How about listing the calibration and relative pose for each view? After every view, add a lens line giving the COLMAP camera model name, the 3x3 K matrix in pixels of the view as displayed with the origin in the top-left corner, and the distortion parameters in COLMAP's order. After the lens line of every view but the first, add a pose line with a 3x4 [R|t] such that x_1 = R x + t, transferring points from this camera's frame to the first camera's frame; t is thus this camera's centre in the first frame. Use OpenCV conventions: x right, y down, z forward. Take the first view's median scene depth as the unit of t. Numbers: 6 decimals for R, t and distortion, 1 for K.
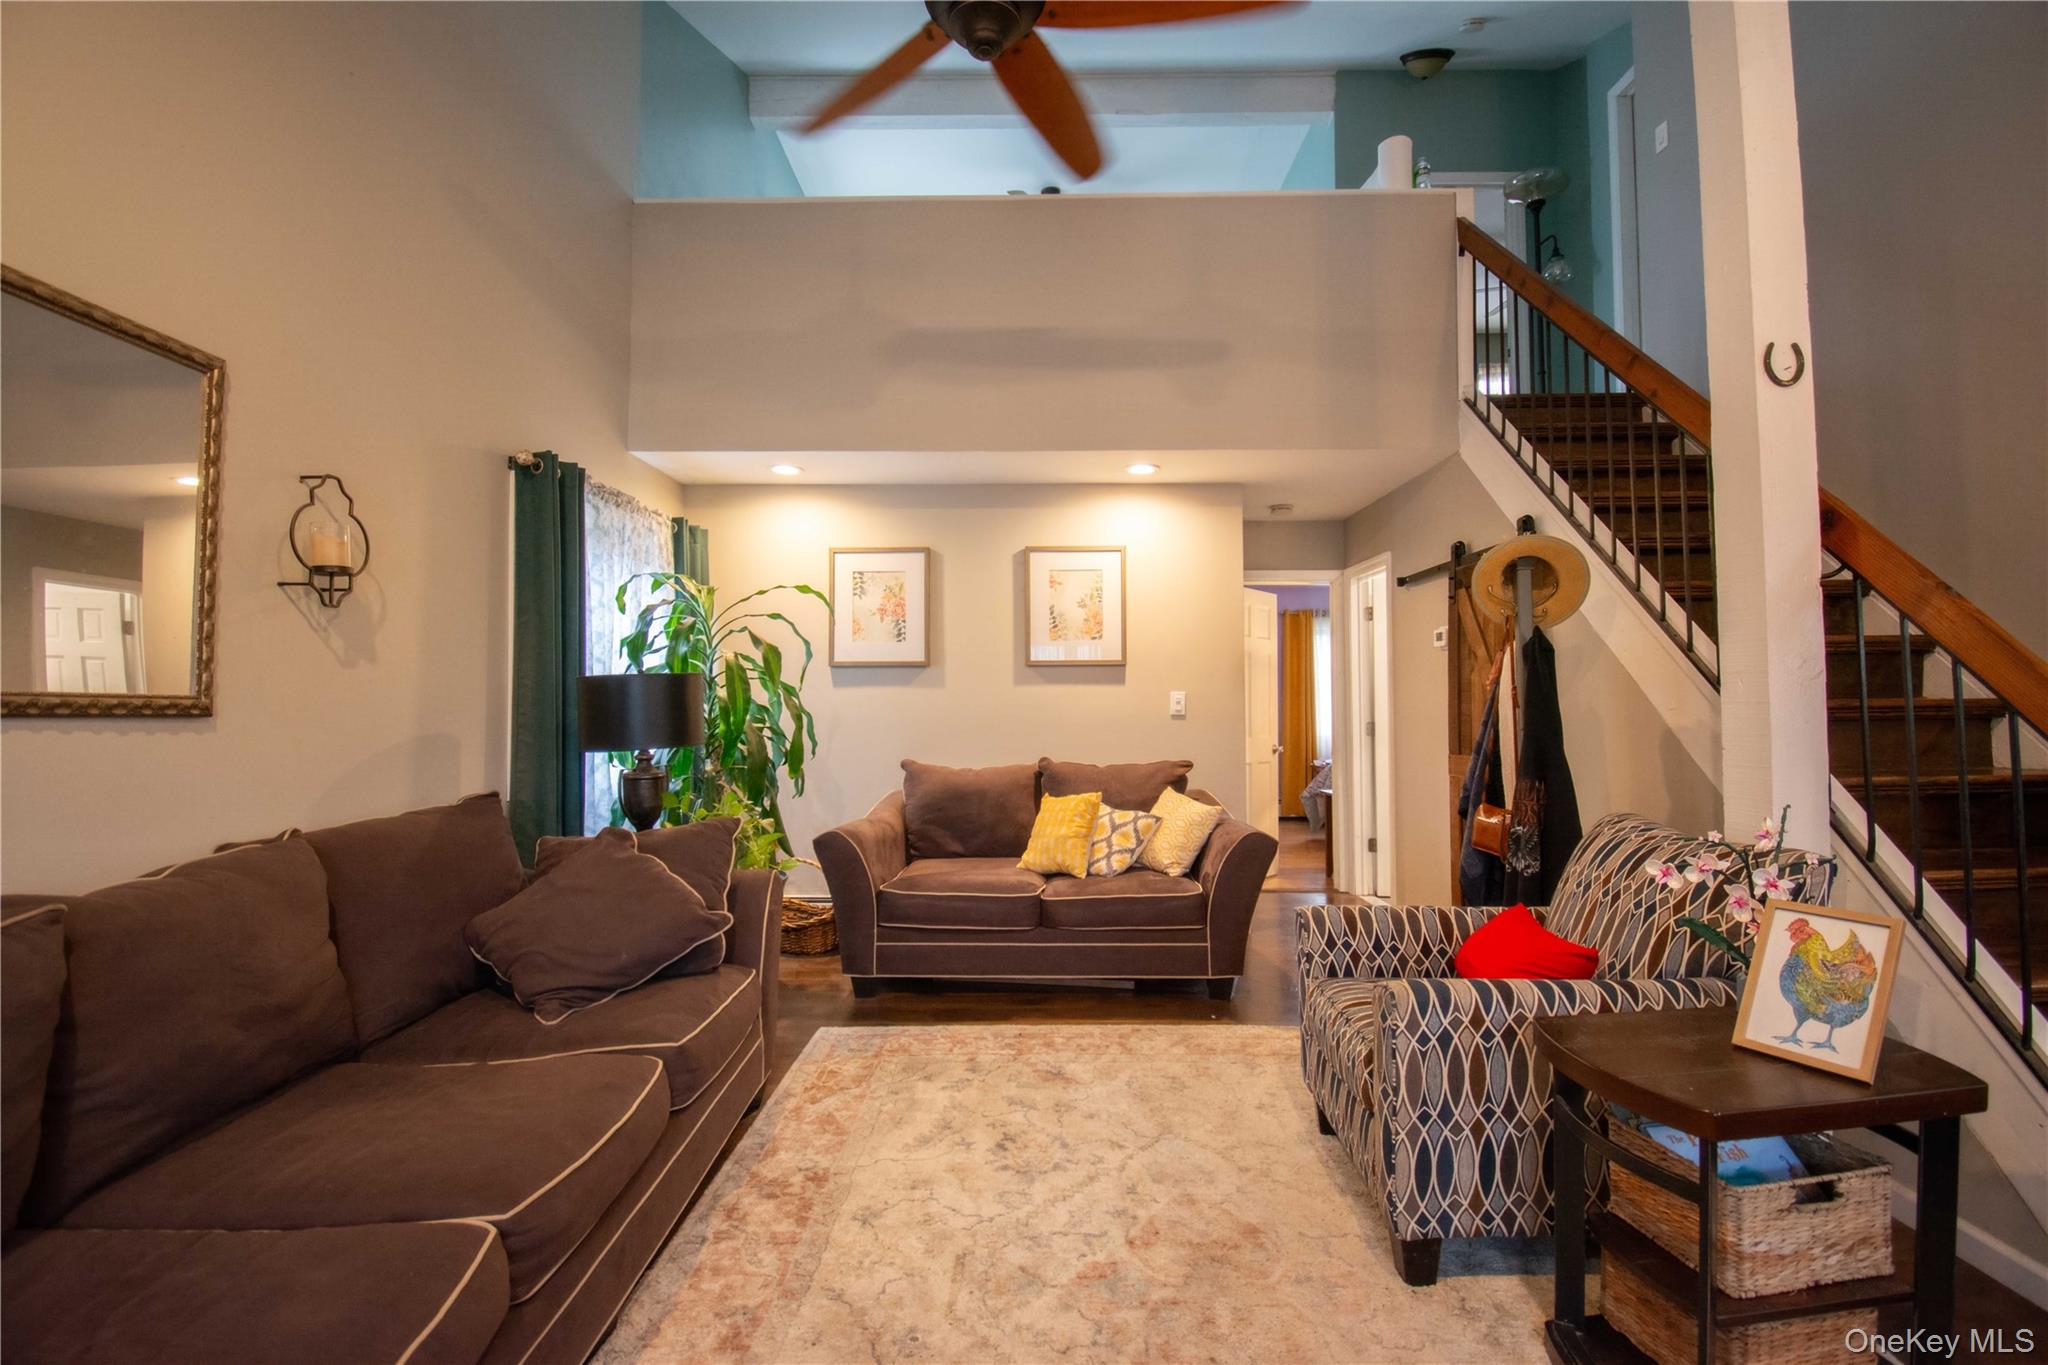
lens RADIAL K [[905.2, 0, 1026.9], [0, 905.2, 664.3], [0, 0, 1]] dist [0.016234, -0.023419]
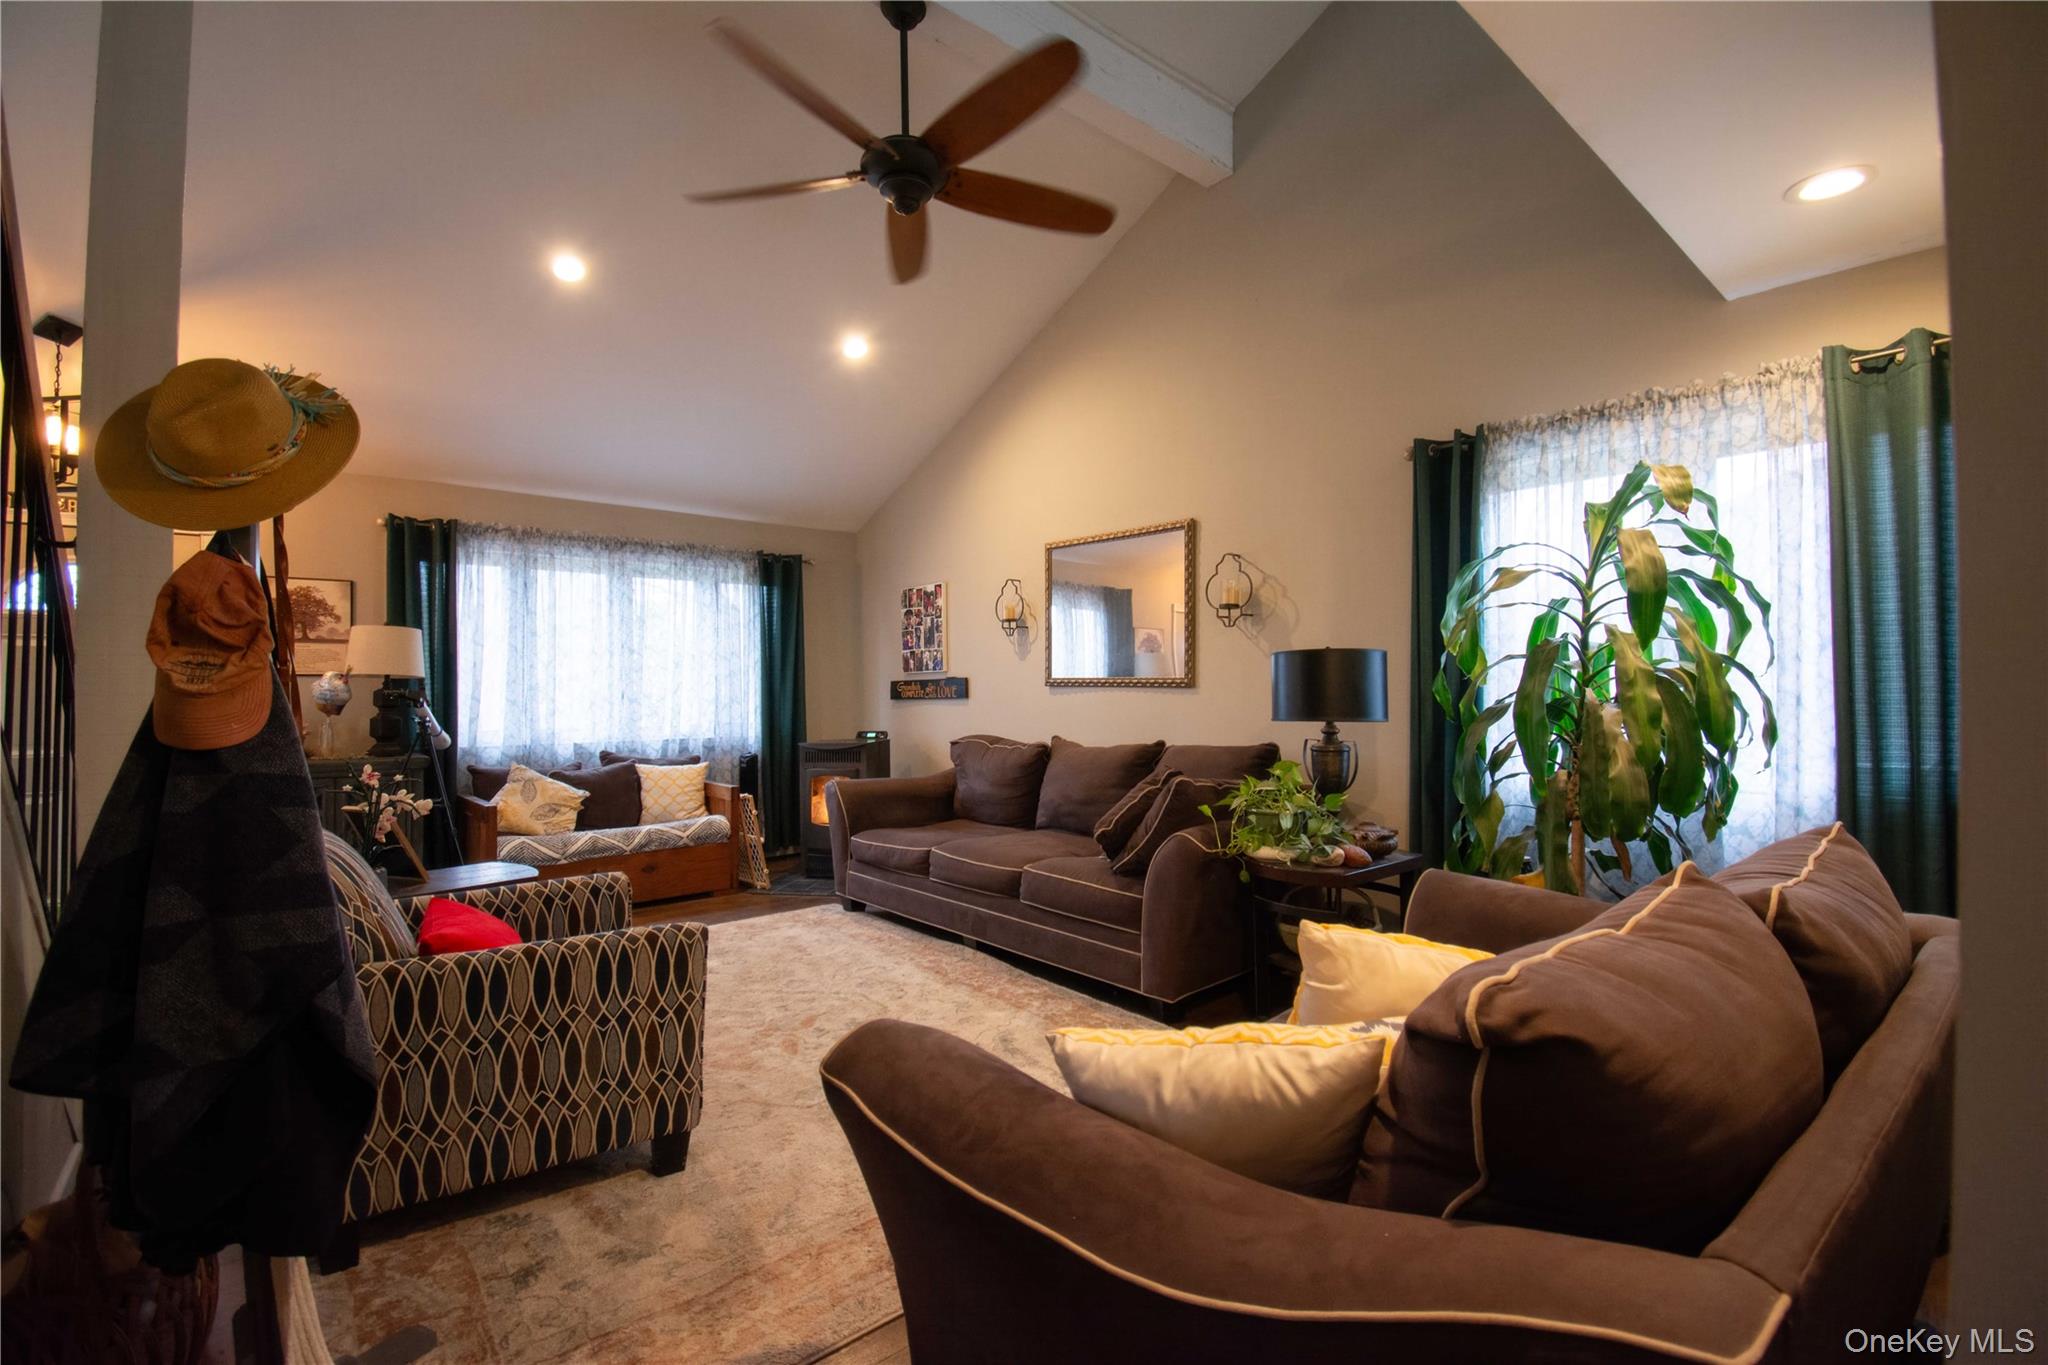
lens RADIAL K [[905.2, 0, 1026.9], [0, 905.2, 664.3], [0, 0, 1]] dist [0.016234, -0.023419]
pose [[-0.749934, -0.009535, -0.661444, 0.425010], [0.036305, 0.997796, -0.055545, 0.056623], [0.660516, -0.065669, -0.747934, 1.229409]]
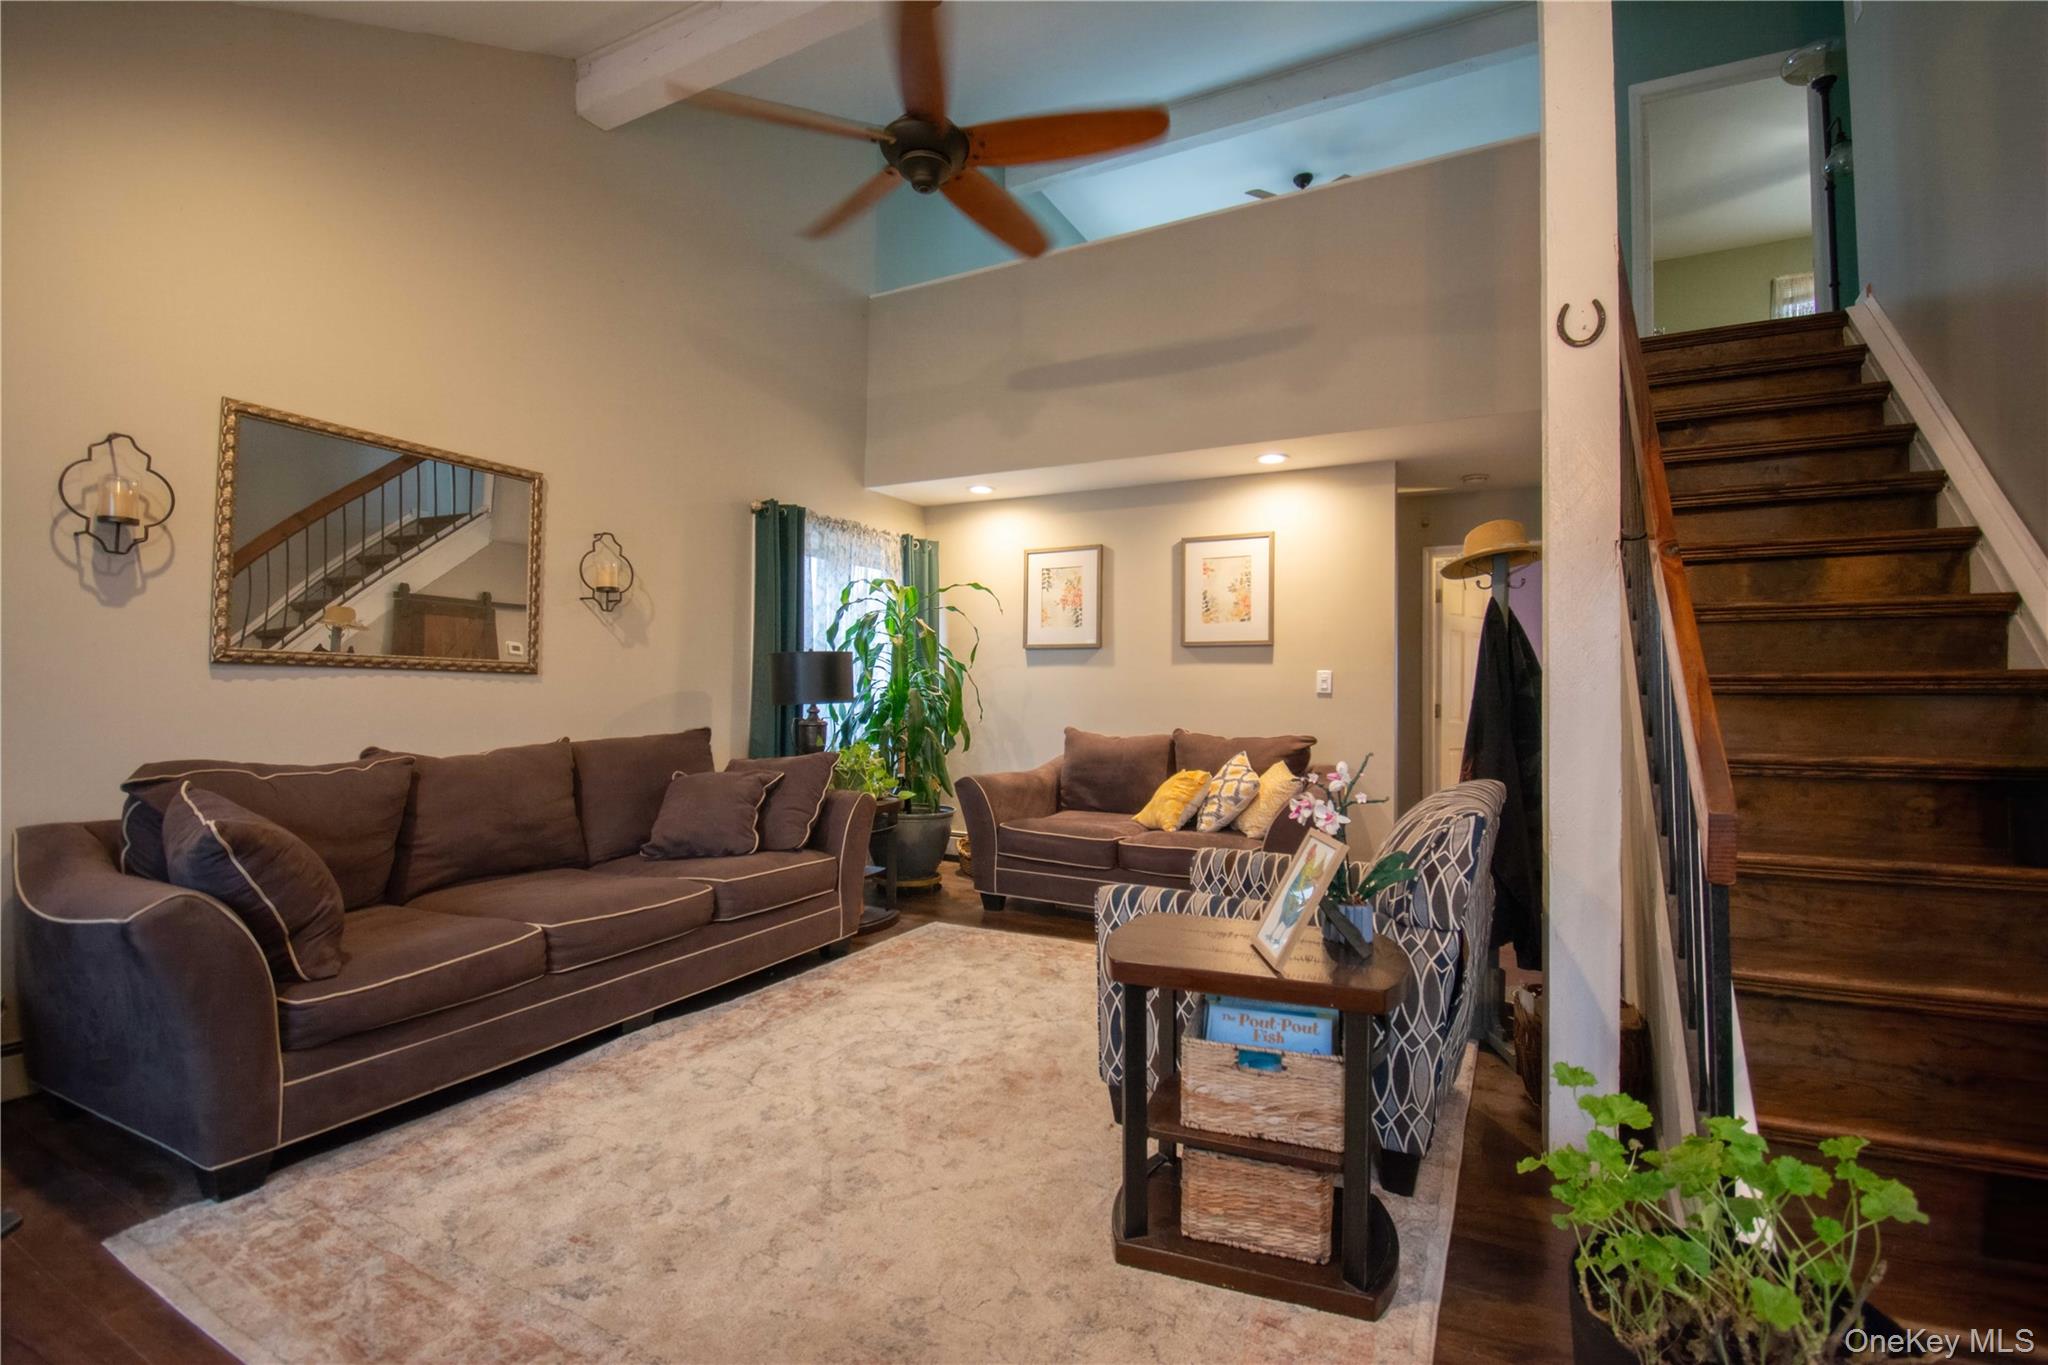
lens RADIAL K [[905.2, 0, 1026.9], [0, 905.2, 664.3], [0, 0, 1]] dist [0.016234, -0.023419]
pose [[0.889815, -0.000262, -0.456321, 0.414219], [0.005682, 0.999929, 0.010507, 0.012963], [0.456285, -0.011942, 0.889753, -0.085227]]
